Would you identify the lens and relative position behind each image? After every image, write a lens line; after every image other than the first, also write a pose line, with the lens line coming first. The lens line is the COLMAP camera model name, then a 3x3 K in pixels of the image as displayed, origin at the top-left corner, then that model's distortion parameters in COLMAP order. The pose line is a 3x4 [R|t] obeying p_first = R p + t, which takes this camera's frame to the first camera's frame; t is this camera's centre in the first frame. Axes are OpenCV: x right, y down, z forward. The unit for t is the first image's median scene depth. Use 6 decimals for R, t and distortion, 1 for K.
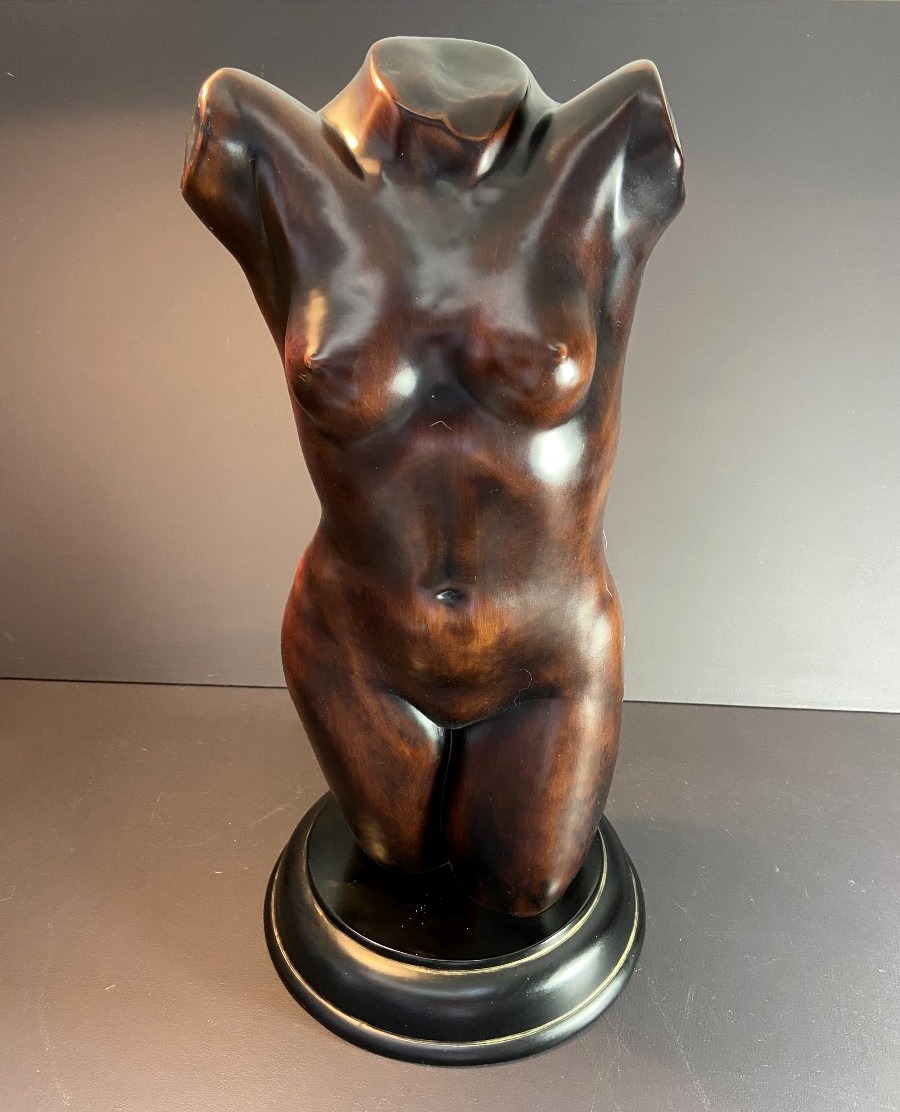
lens RADIAL K [[874.6, 0, 452.4], [0, 874.6, 548.0], [0, 0, 1]] dist [0.073428, -0.007841]
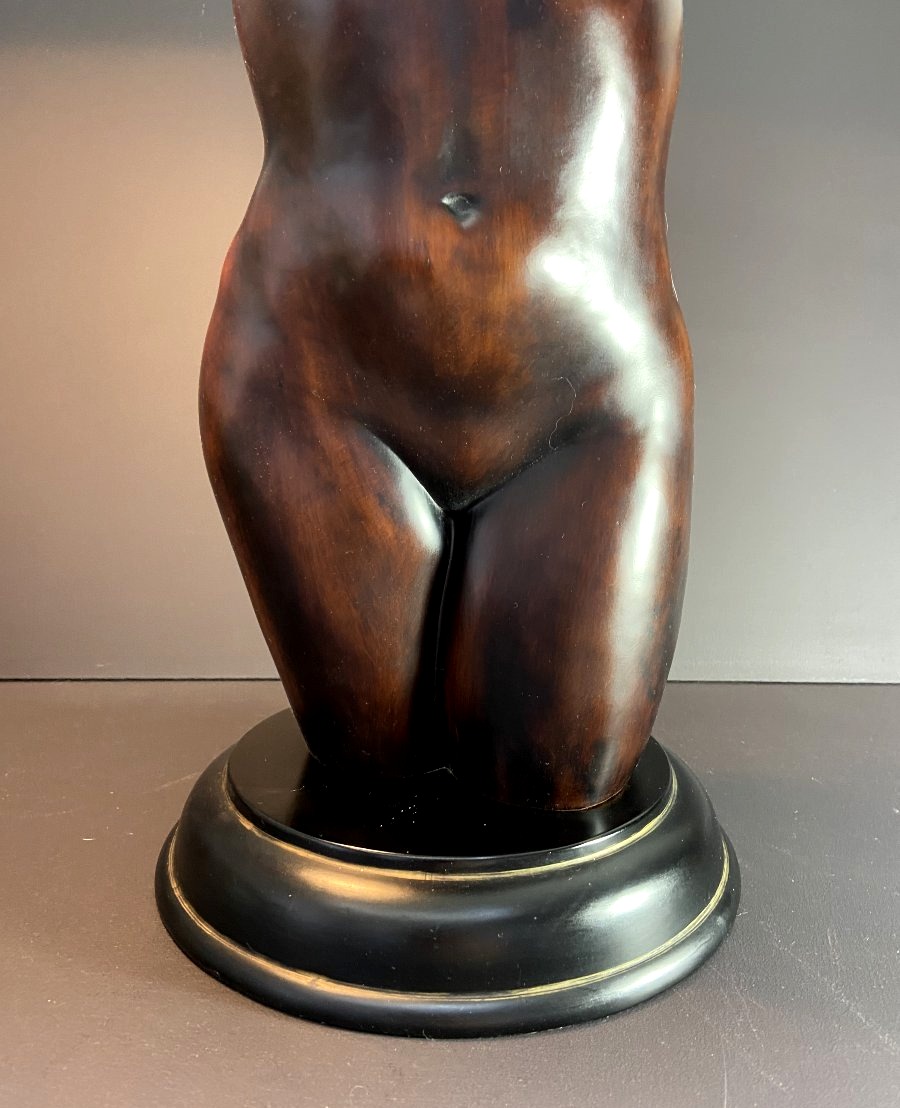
lens RADIAL K [[871.5, 0, 454.9], [0, 871.5, 565.7], [0, 0, 1]] dist [0.073428, -0.007841]
pose [[0.996711, -0.008474, 0.080589, -0.056182], [0.026908, 0.972698, -0.230511, 0.414546], [-0.076435, 0.231921, 0.969727, 0.370480]]
